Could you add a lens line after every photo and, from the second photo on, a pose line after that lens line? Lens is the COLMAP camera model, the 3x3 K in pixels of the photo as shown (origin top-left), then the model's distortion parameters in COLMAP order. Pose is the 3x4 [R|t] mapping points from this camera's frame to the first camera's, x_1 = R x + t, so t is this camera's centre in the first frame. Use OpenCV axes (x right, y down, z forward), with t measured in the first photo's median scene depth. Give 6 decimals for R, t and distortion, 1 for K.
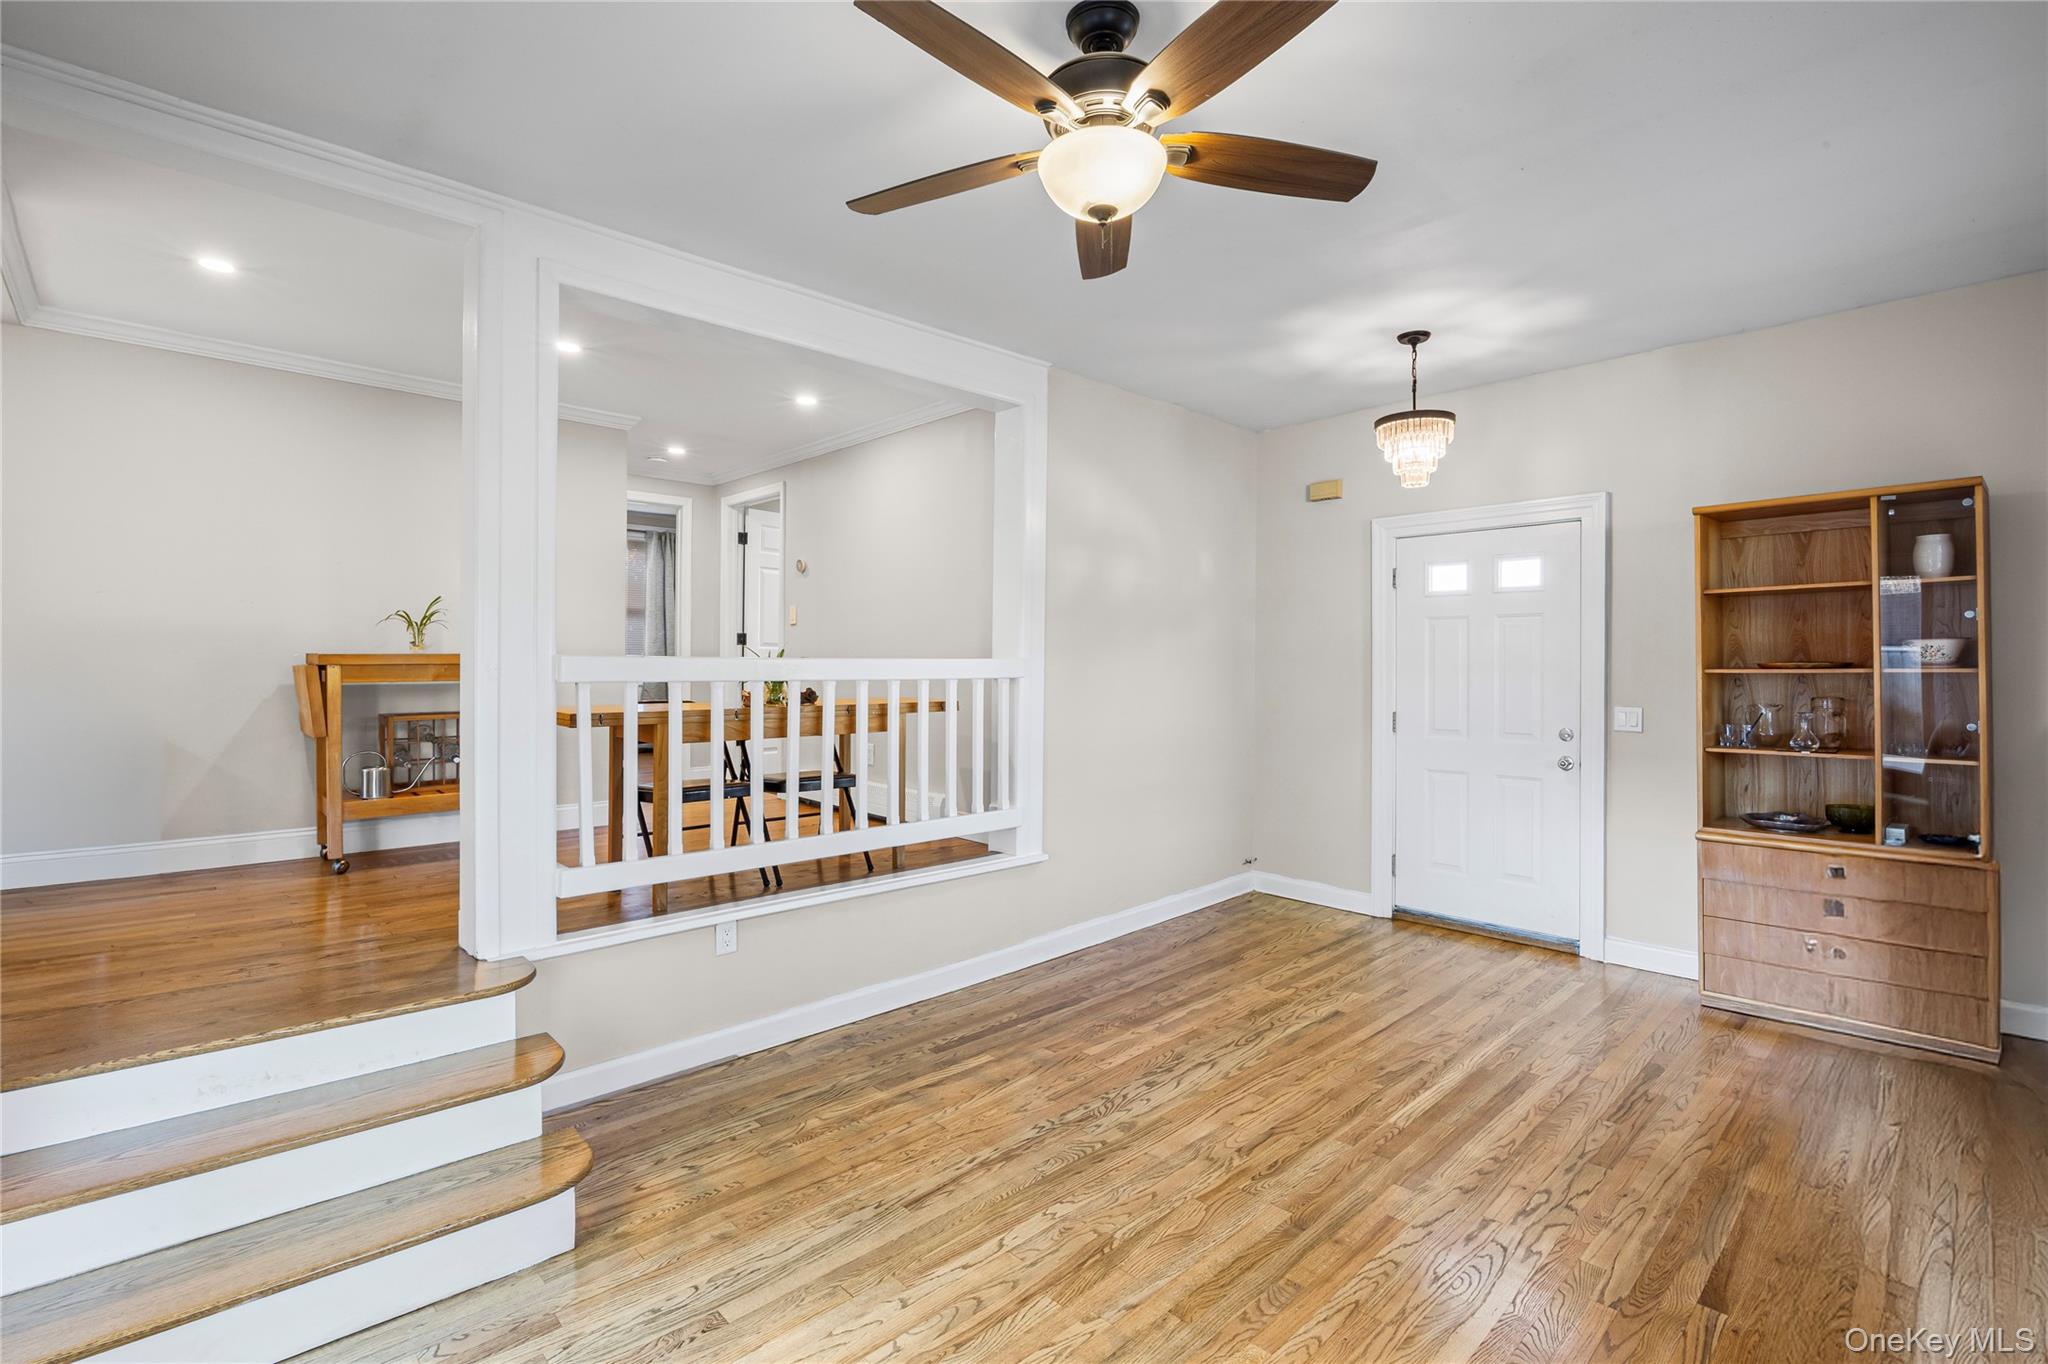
lens RADIAL K [[949.8, 0, 1022.7], [0, 949.8, 668.3], [0, 0, 1]] dist [-0.015442, 0.001504]
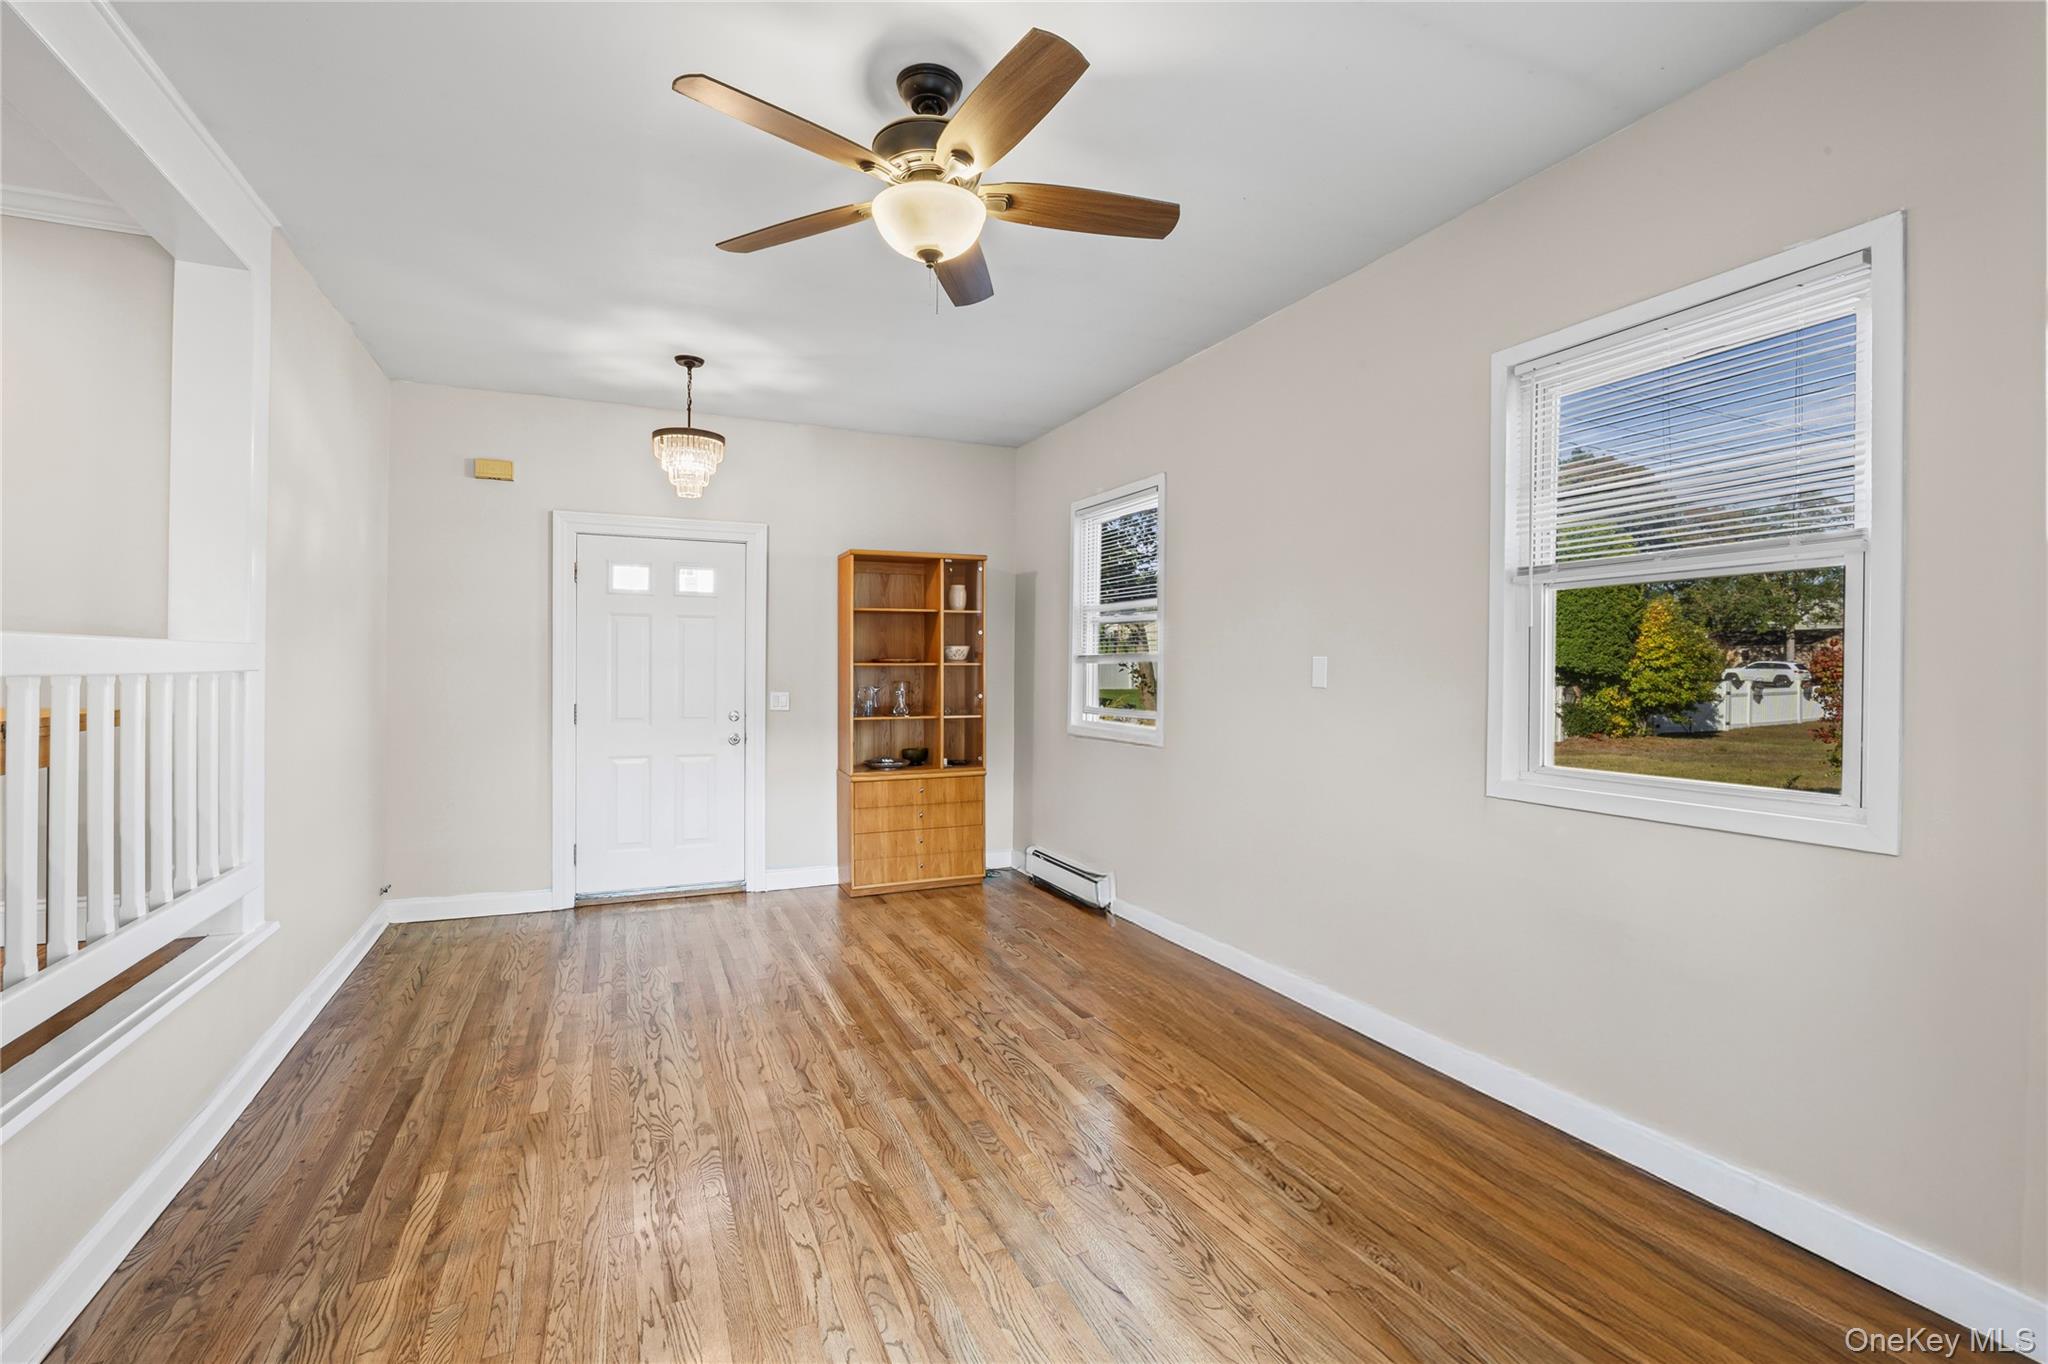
lens RADIAL K [[936.5, 0, 1022.1], [0, 936.5, 678.0], [0, 0, 1]] dist [-0.003902, -0.000283]
pose [[0.310615, -0.009529, 0.950488, -0.592969], [-0.003323, 0.999933, 0.011111, 0.007744], [-0.950530, -0.006610, 0.310562, 0.335997]]
